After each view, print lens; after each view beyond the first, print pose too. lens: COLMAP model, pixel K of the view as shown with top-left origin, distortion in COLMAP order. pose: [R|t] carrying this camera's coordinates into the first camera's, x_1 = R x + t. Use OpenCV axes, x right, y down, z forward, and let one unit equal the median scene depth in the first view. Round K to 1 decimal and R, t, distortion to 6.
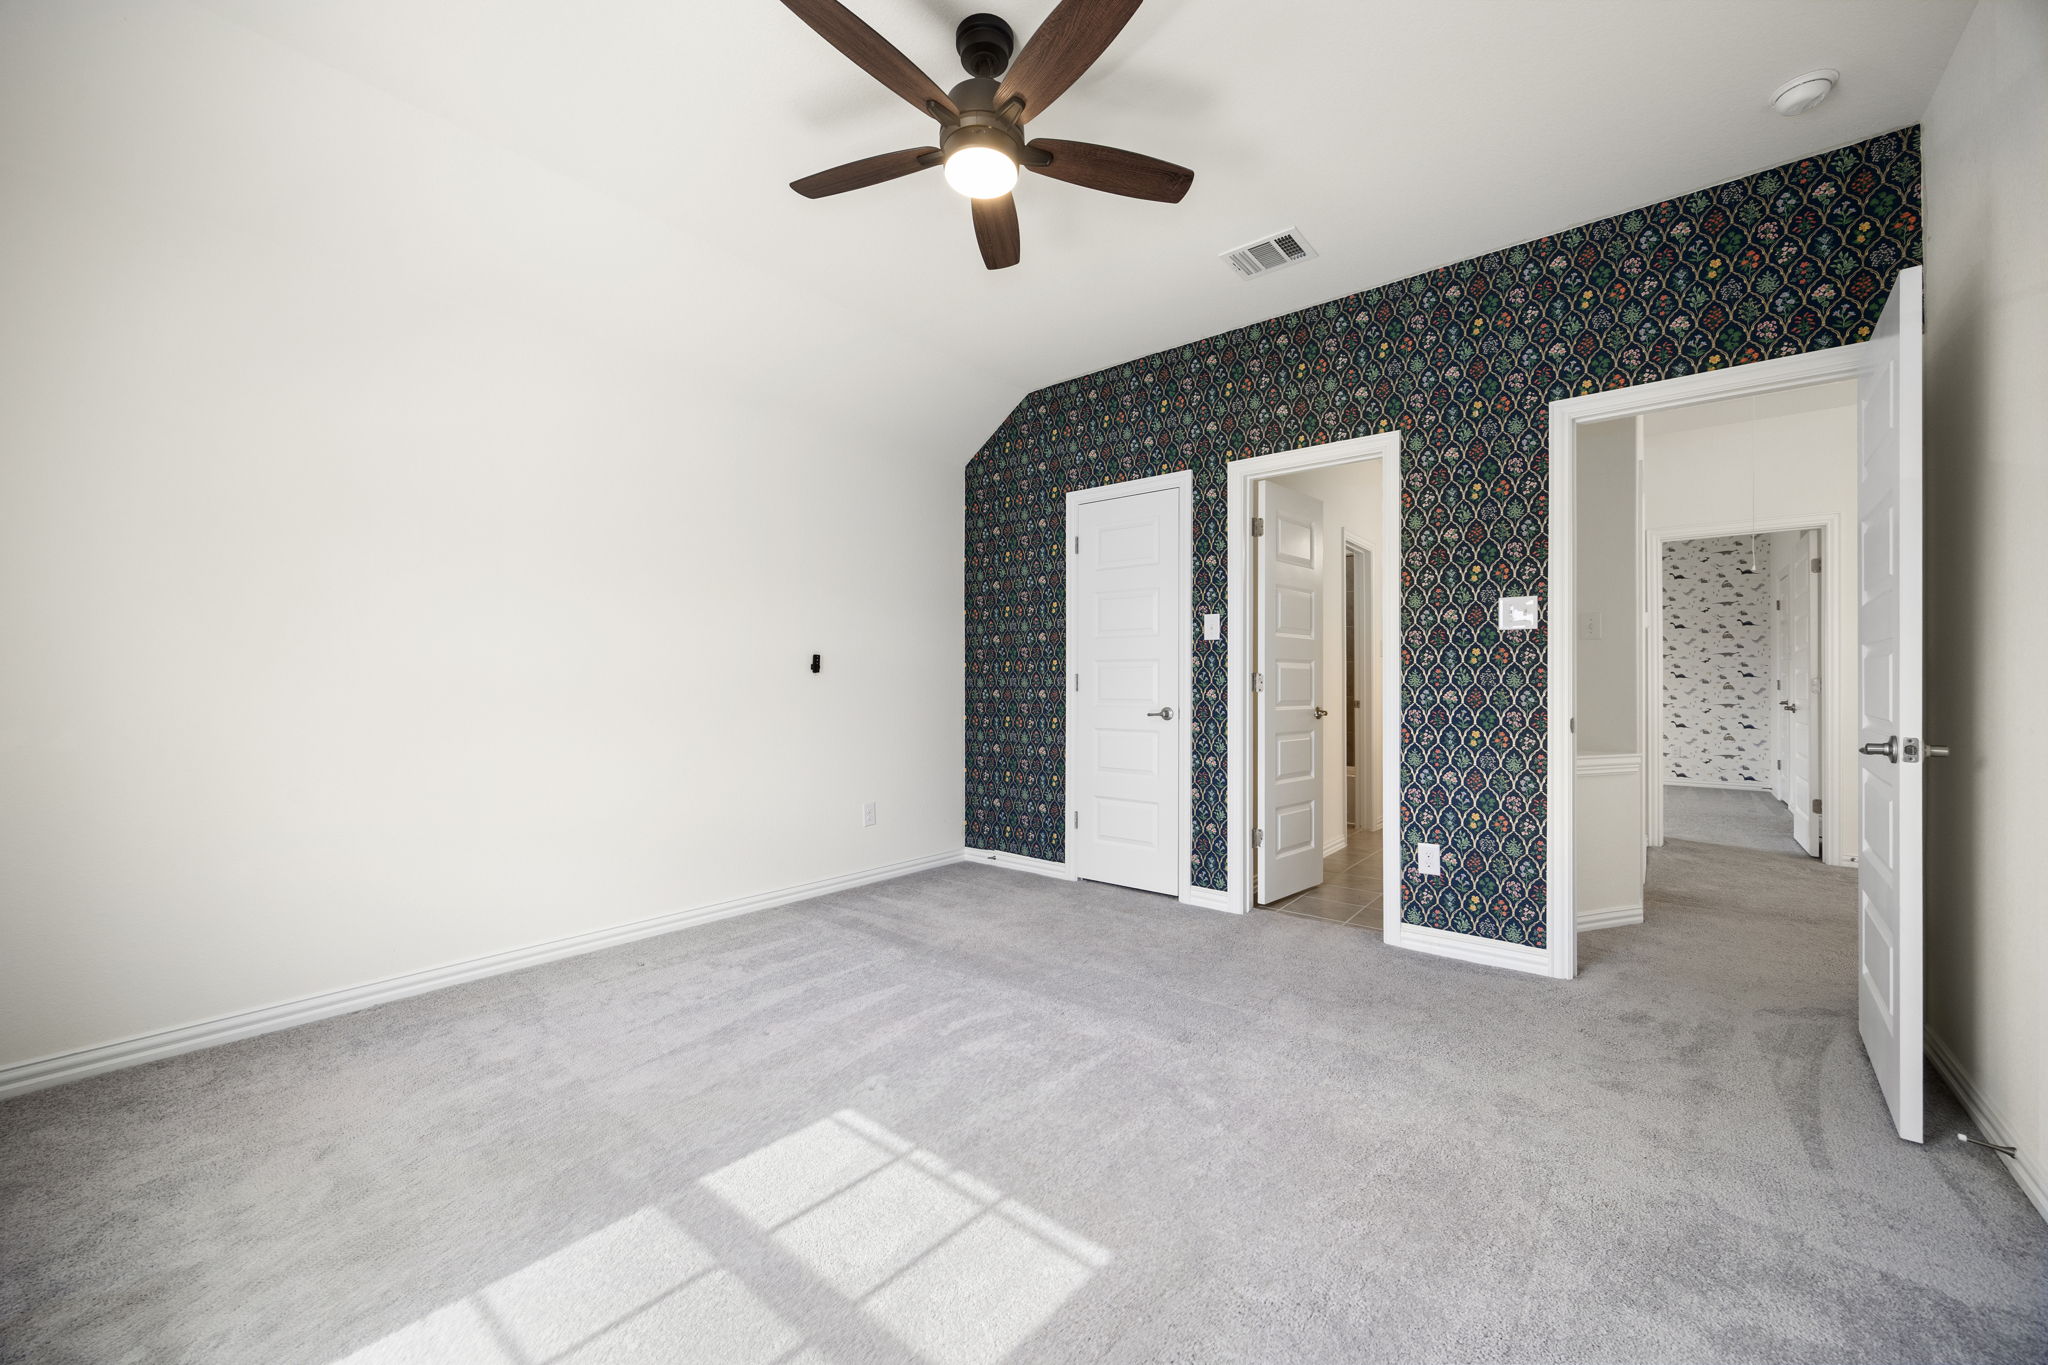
lens RADIAL K [[780.6, 0, 1030.1], [0, 780.6, 682.9], [0, 0, 1]] dist [-0.001019, -0.000231]
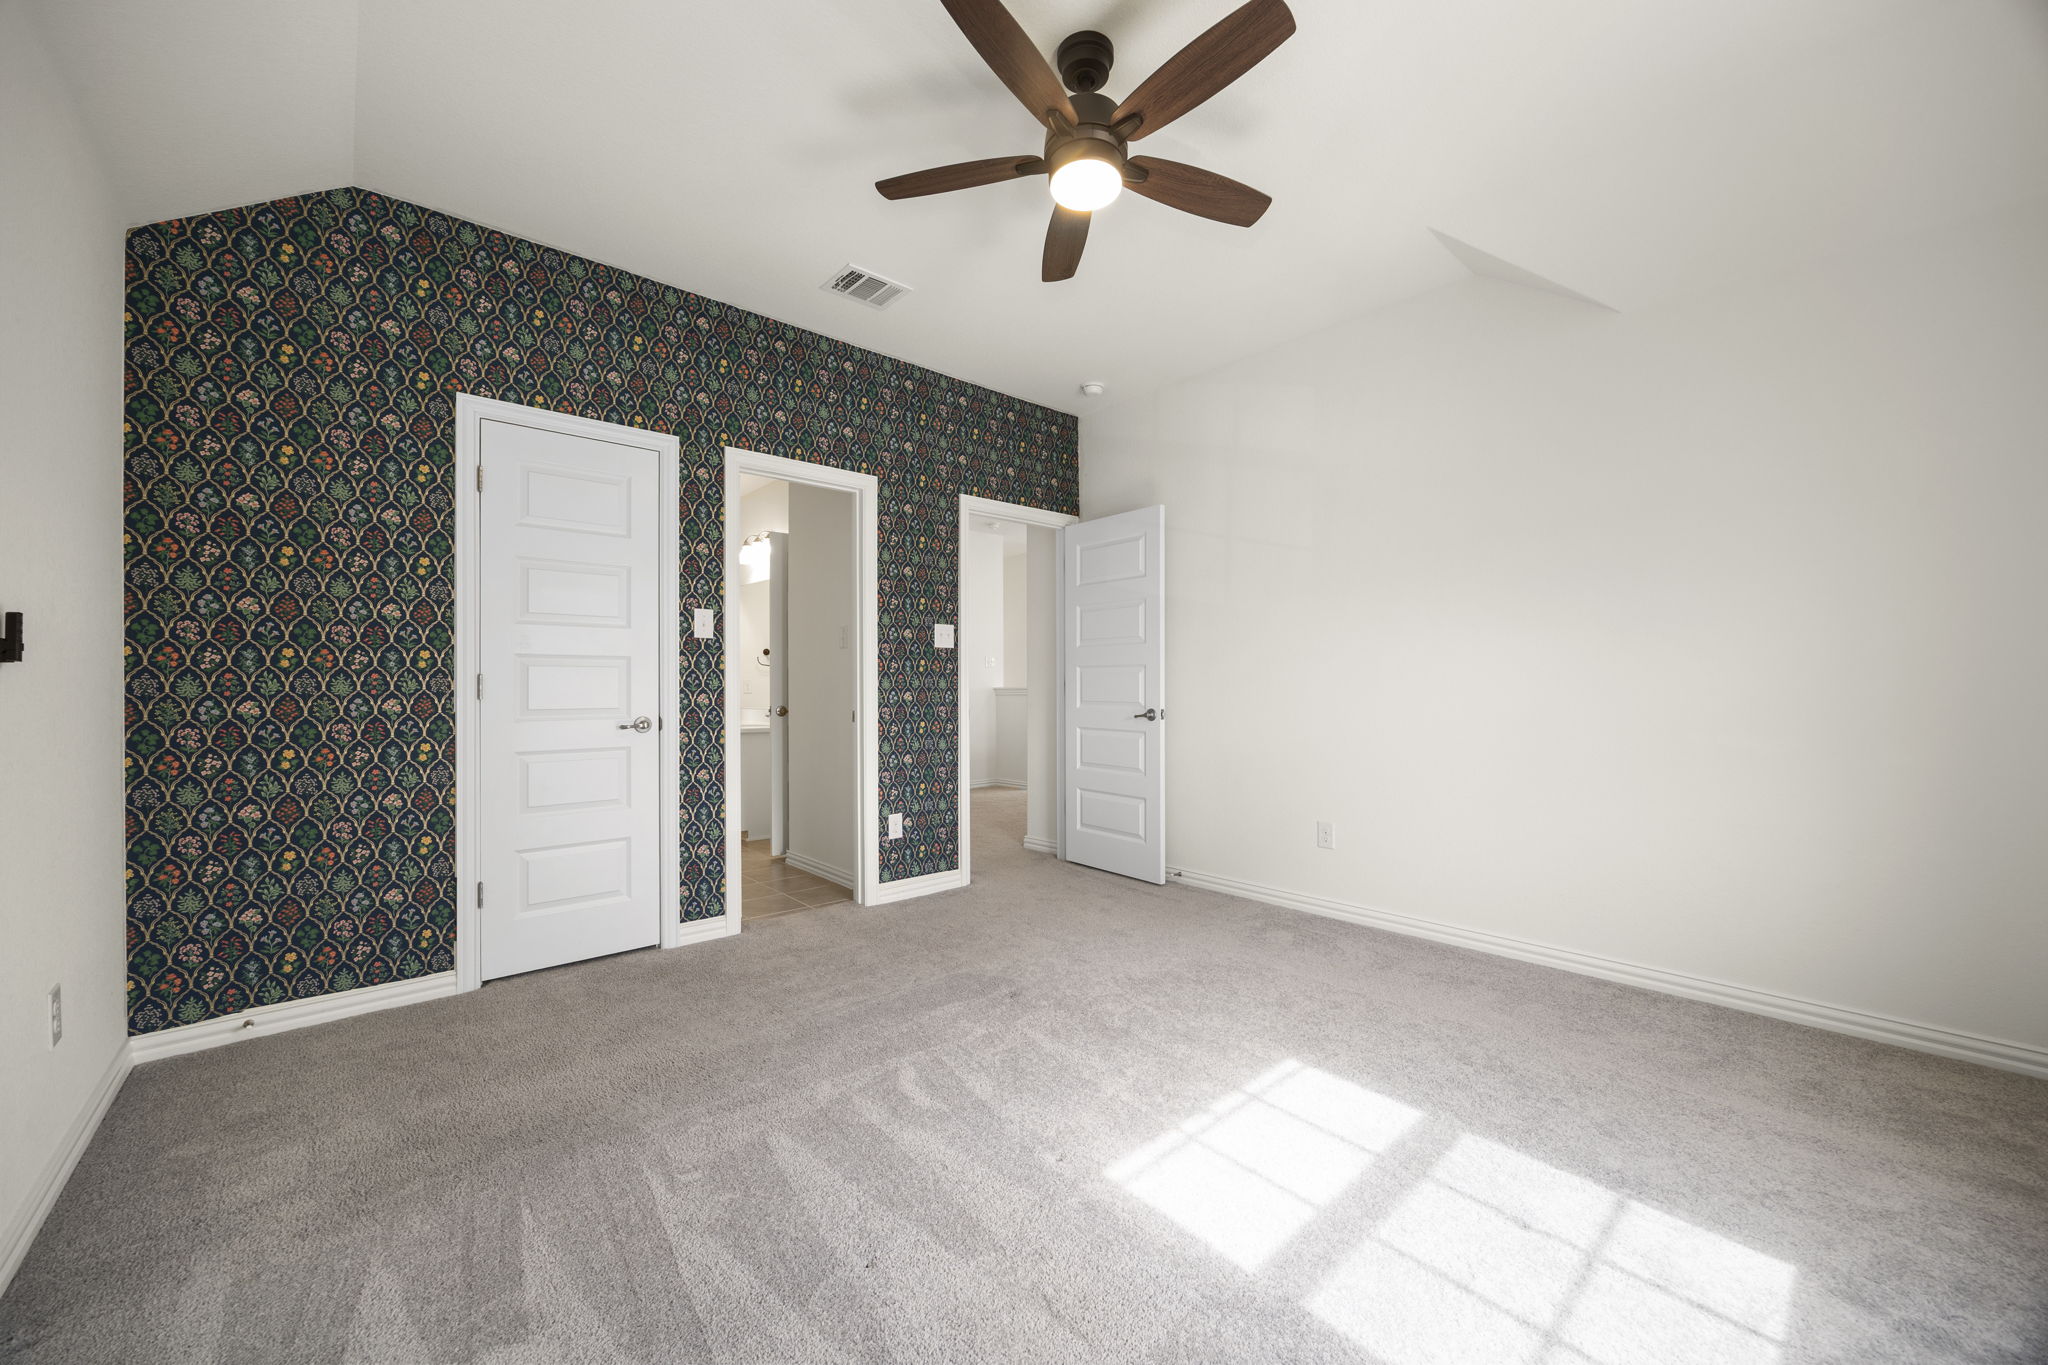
lens RADIAL K [[780.6, 0, 1030.4], [0, 780.6, 681.7], [0, 0, 1]] dist [-0.001019, -0.000231]
pose [[0.160371, 0.001299, 0.987056, -0.590357], [-0.000014, 0.999999, -0.001314, -0.004512], [-0.987057, 0.000197, 0.160371, 0.496990]]
